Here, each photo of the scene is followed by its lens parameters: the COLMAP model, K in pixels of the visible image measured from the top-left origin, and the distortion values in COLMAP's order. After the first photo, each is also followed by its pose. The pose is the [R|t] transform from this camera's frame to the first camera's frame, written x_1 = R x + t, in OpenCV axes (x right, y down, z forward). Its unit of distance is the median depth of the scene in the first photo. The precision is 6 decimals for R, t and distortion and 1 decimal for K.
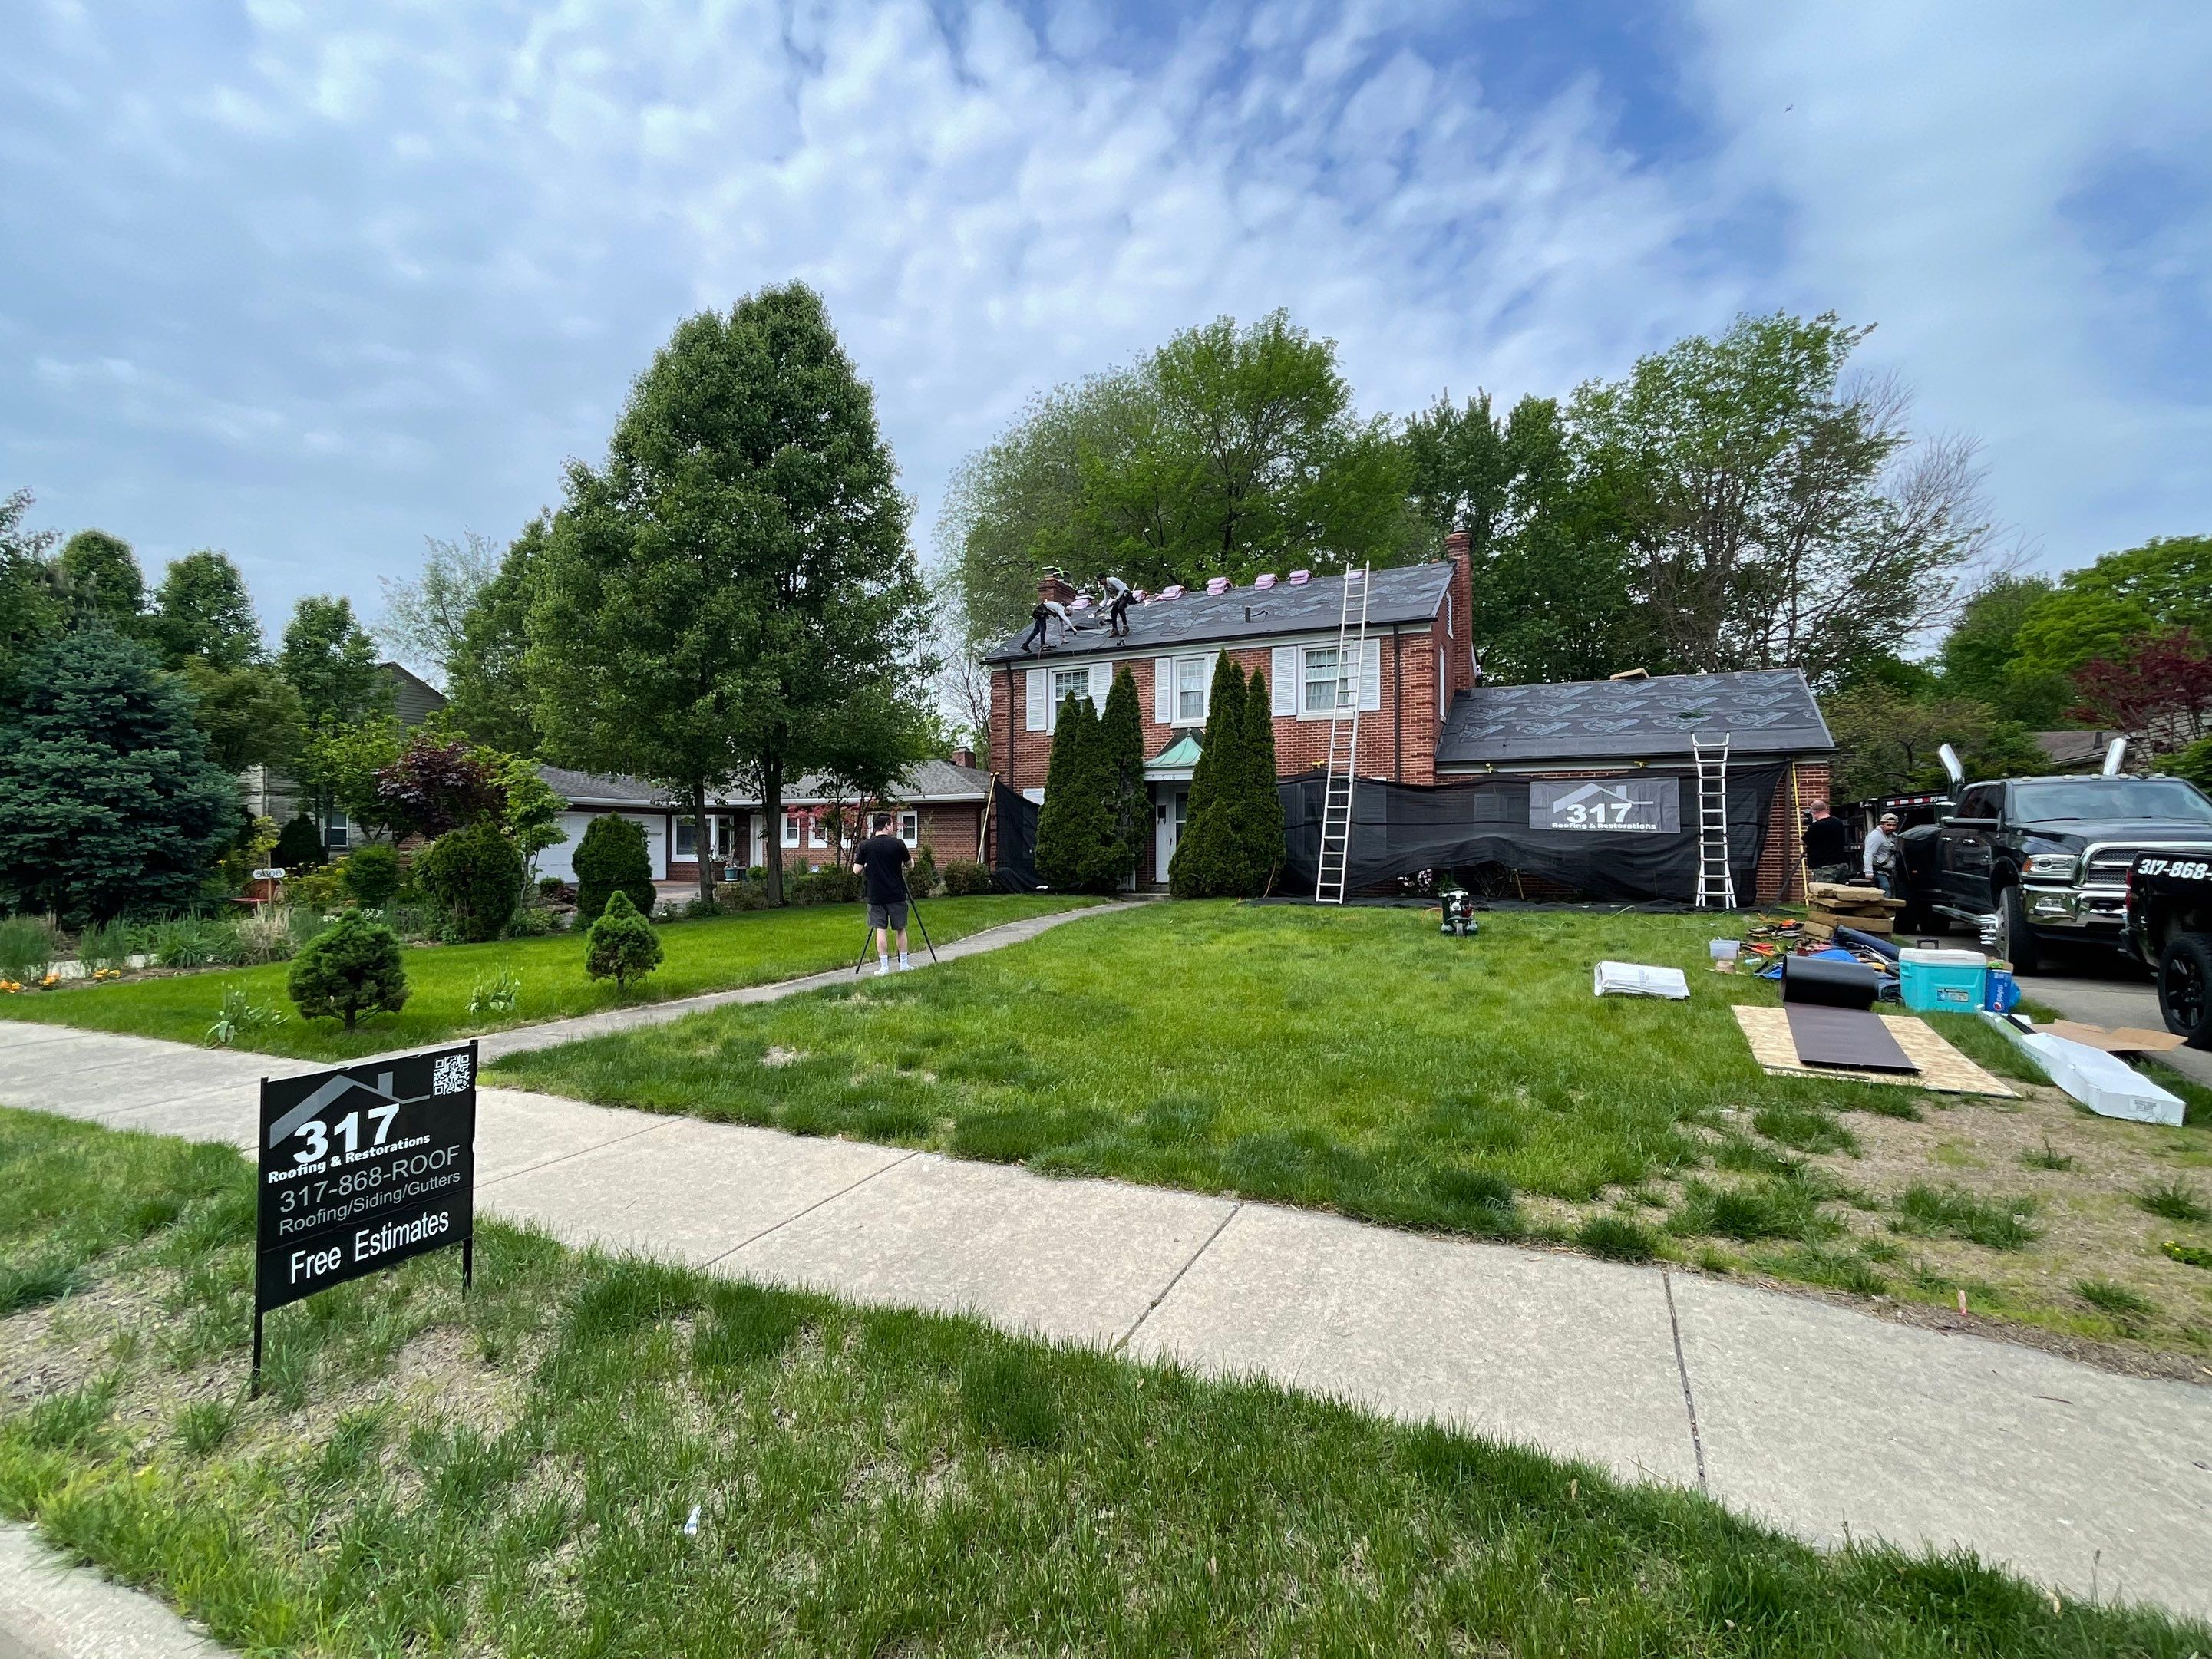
lens RADIAL K [[1039.5, 0, 1068.0], [0, 1039.5, 838.0], [0, 0, 1]] dist [-0.008417, 0.002660]
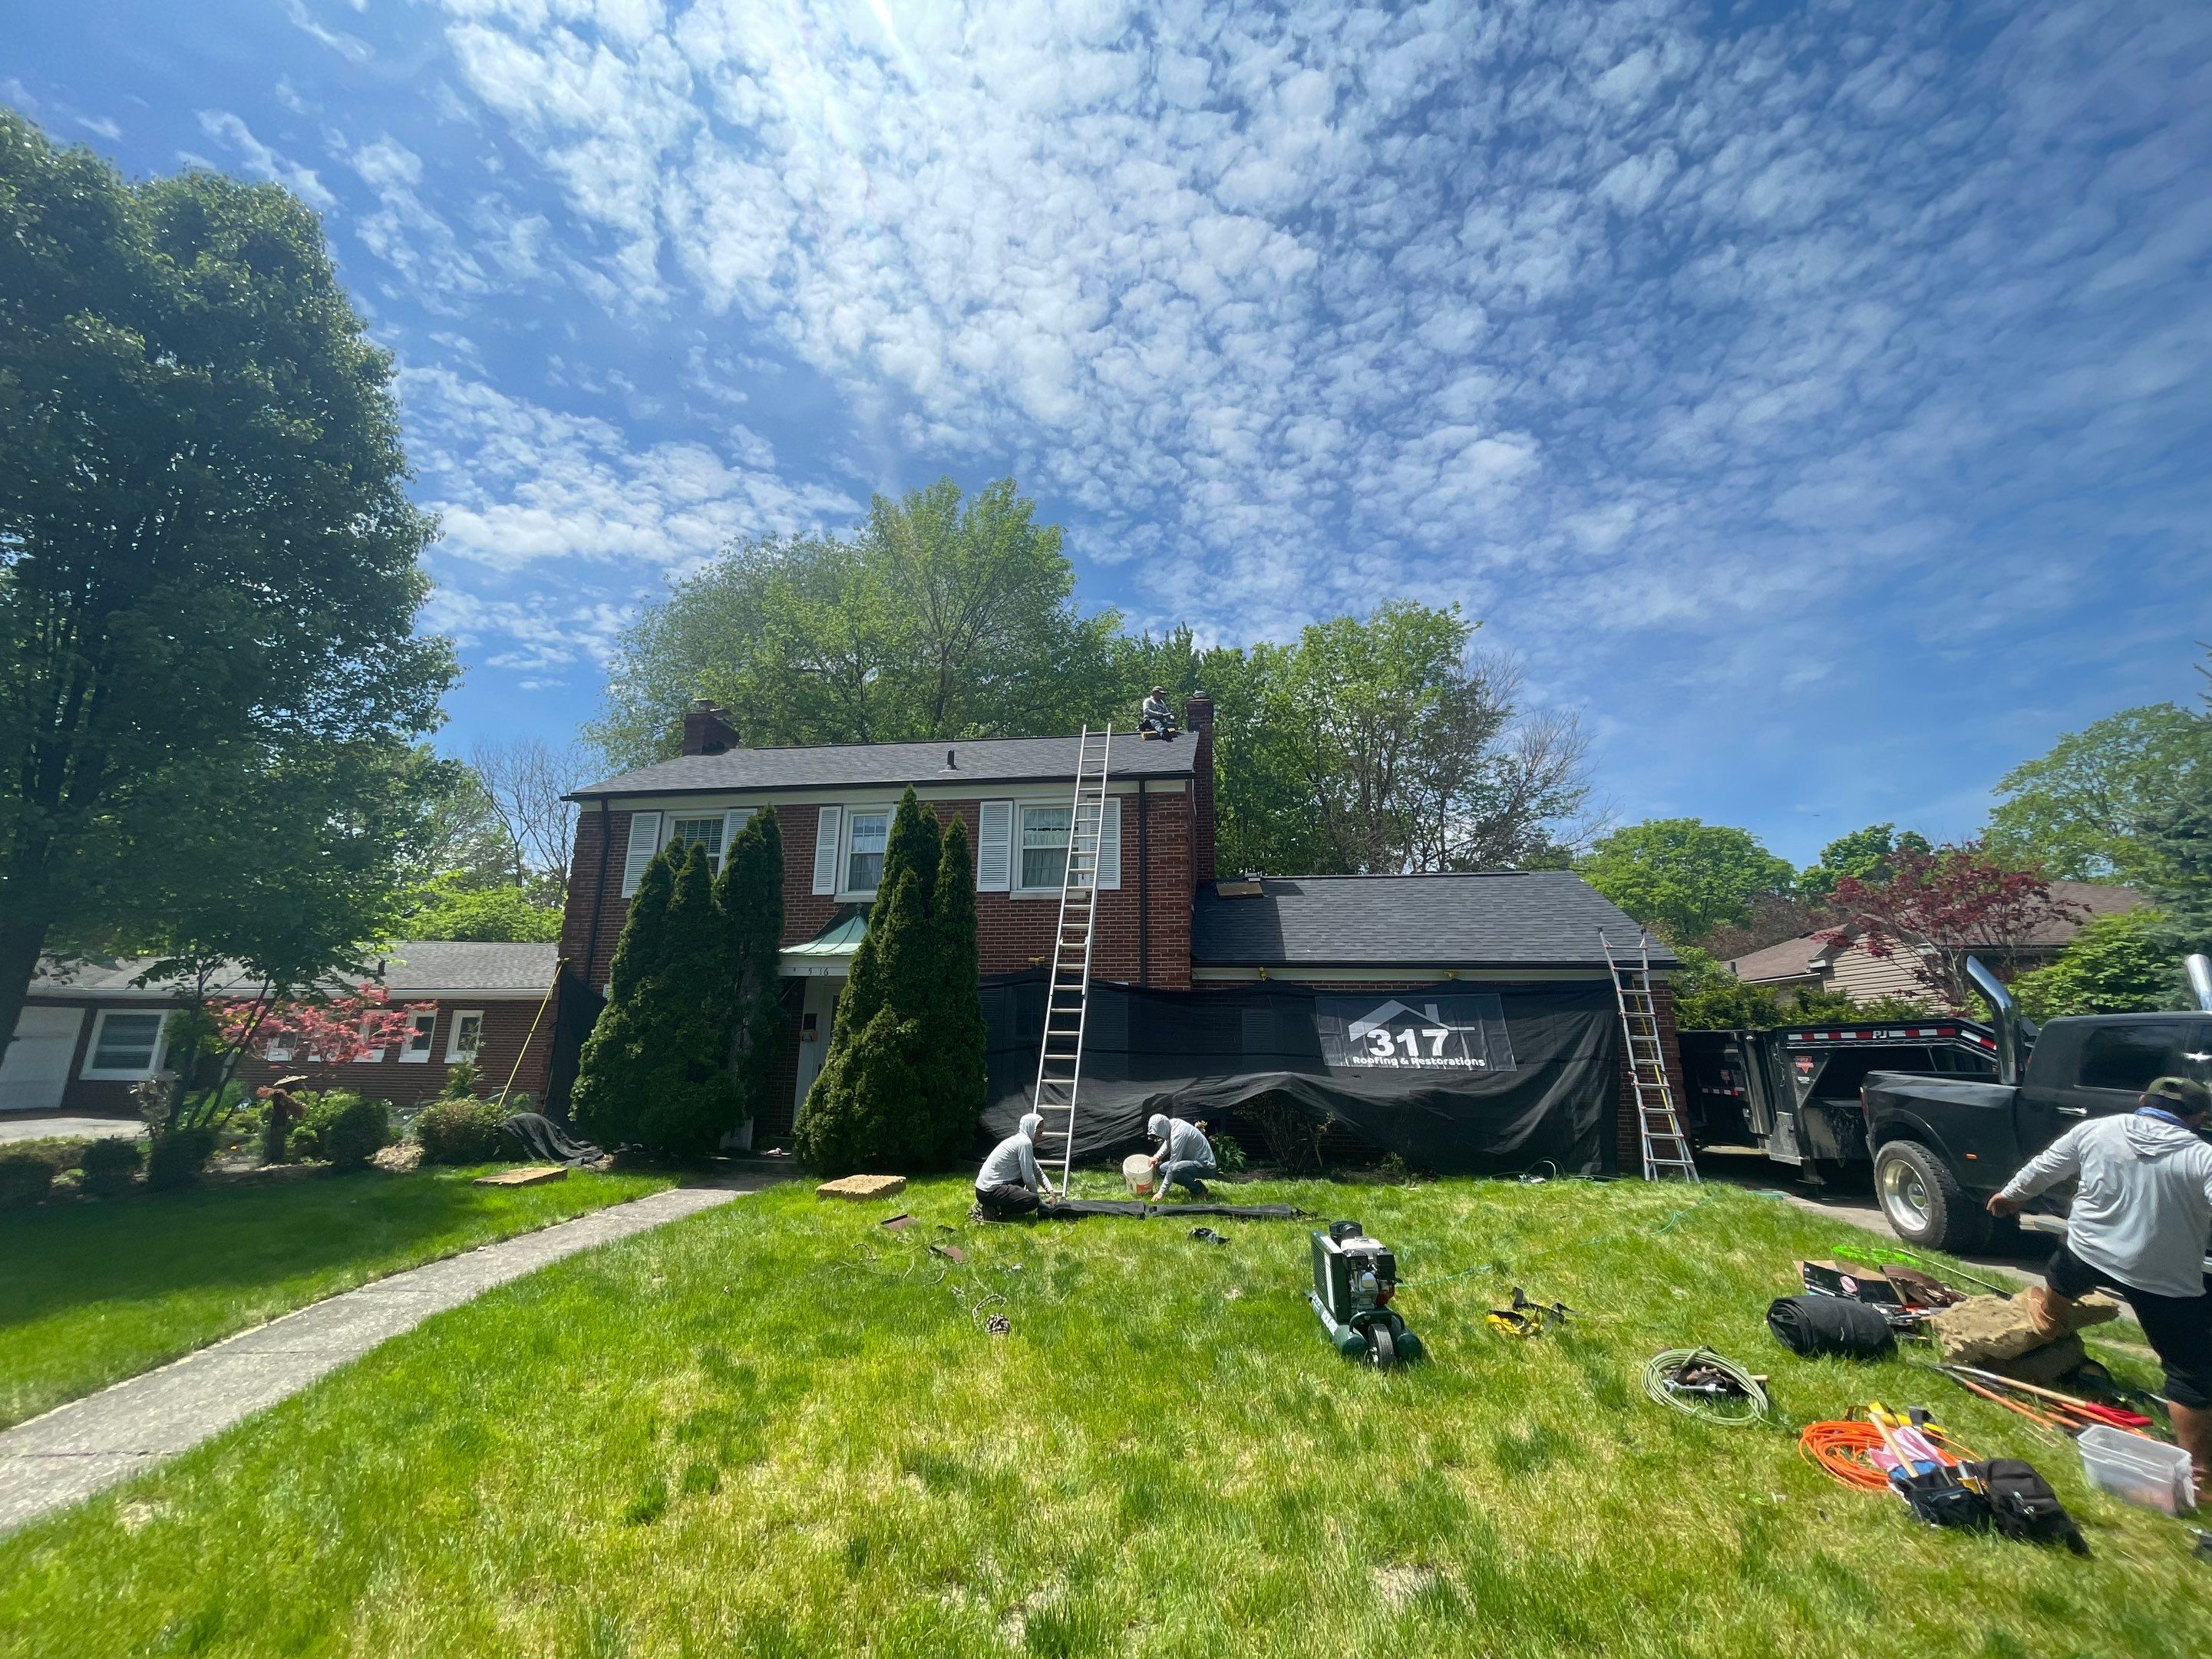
lens RADIAL K [[890.7, 0, 1099.2], [0, 890.7, 812.1], [0, 0, 1]] dist [-0.002746, -0.000312]
pose [[0.948732, 0.090767, 0.302768, 0.096541], [-0.014085, 0.969070, -0.246382, -0.022789], [-0.315767, 0.229486, 0.920667, 0.442754]]
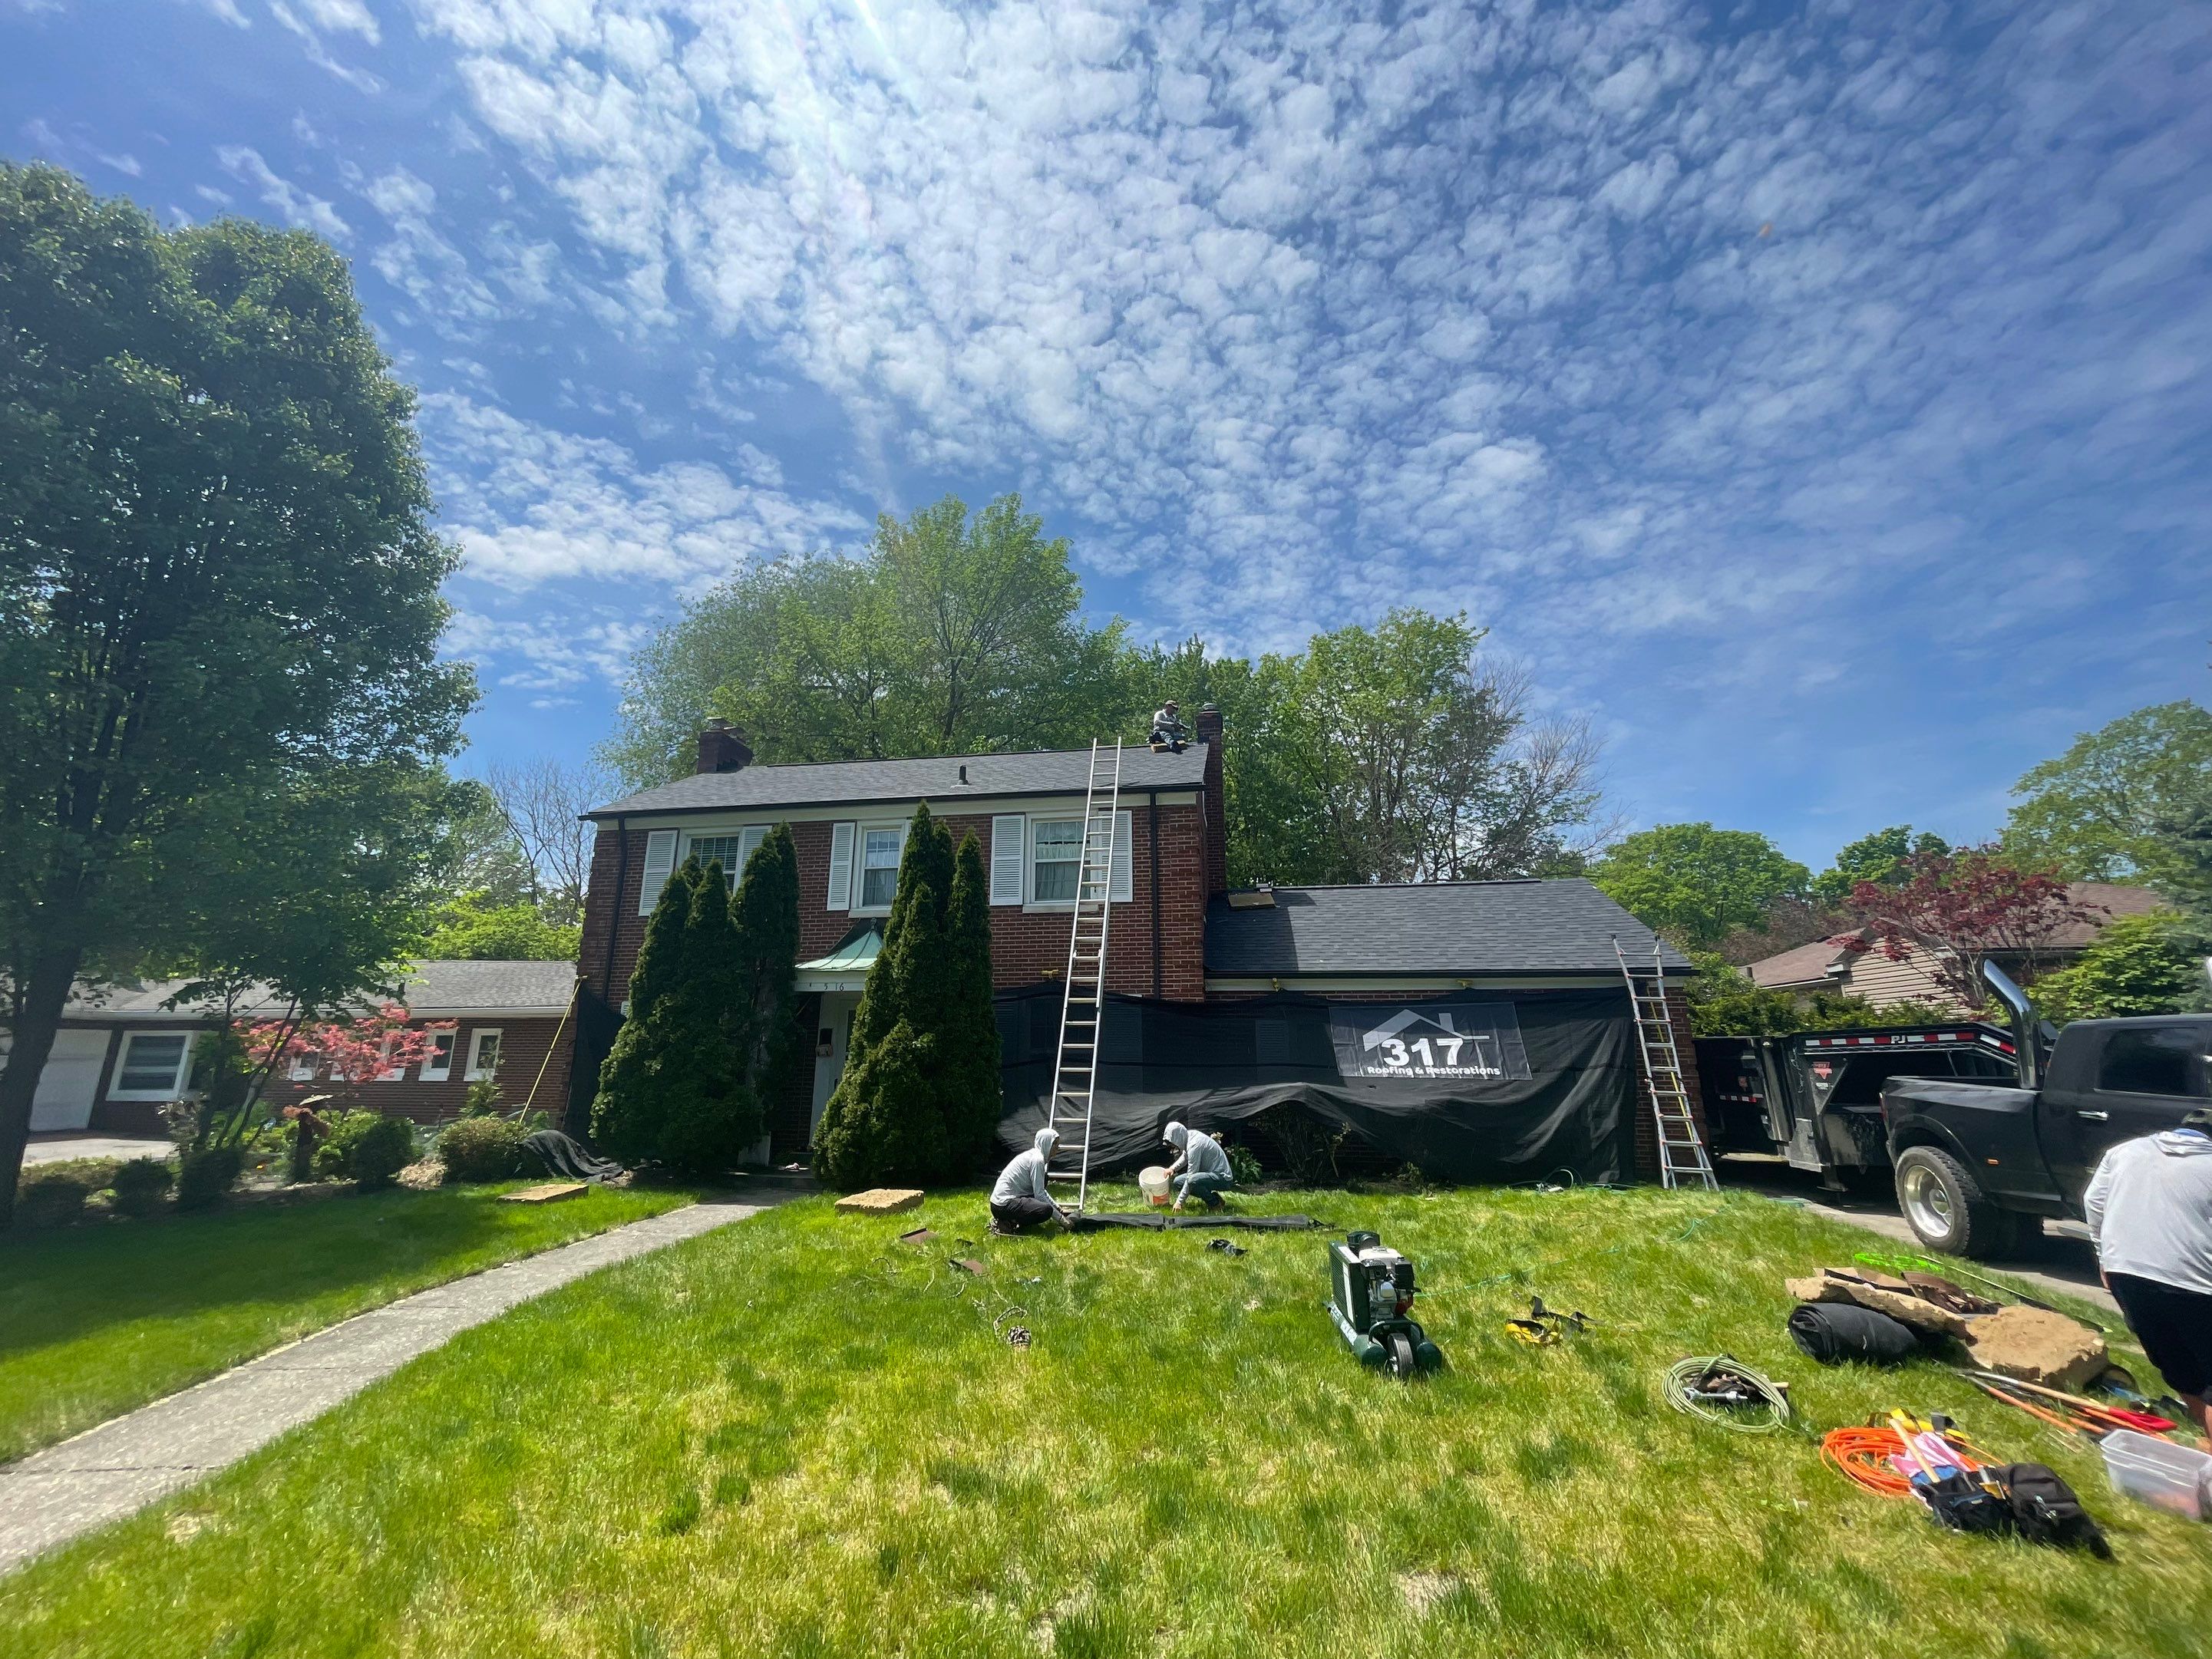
lens RADIAL K [[890.5, 0, 1099.2], [0, 890.5, 813.5], [0, 0, 1]] dist [-0.002366, -0.000274]
pose [[0.952974, 0.082396, 0.291635, 0.093680], [-0.004947, 0.966430, -0.256881, -0.023121], [-0.303011, 0.243358, 0.921391, 0.439058]]
